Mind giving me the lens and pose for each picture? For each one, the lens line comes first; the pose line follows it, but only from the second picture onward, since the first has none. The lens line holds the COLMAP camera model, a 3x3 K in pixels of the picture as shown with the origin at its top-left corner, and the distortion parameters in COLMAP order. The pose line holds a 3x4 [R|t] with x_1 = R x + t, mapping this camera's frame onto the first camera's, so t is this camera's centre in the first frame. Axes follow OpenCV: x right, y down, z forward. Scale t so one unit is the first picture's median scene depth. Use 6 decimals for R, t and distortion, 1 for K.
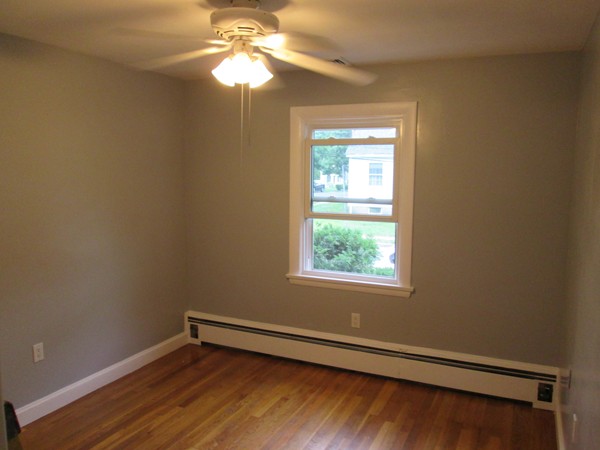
lens RADIAL K [[489.6, 0, 300.0], [0, 489.6, 225.0], [0, 0, 1]] dist [-0.052064, 0.007538]
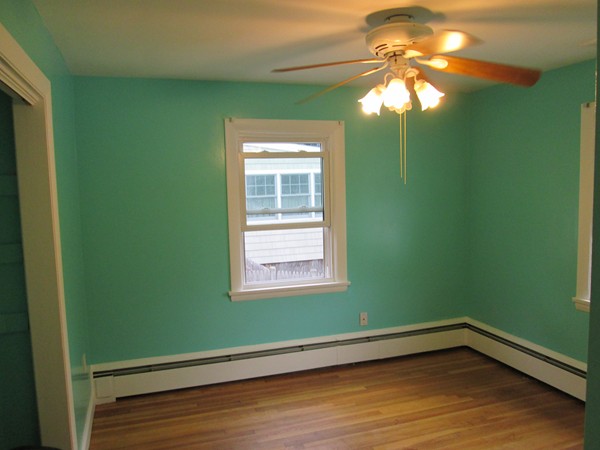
lens RADIAL K [[458.3, 0, 337.0], [0, 458.3, 222.7], [0, 0, 1]] dist [-0.008255, 0.000915]
pose [[0.743435, -0.089633, 0.662775, -0.465196], [0.107674, 0.994092, 0.013663, -0.025655], [-0.660084, 0.061206, 0.748694, 0.185151]]
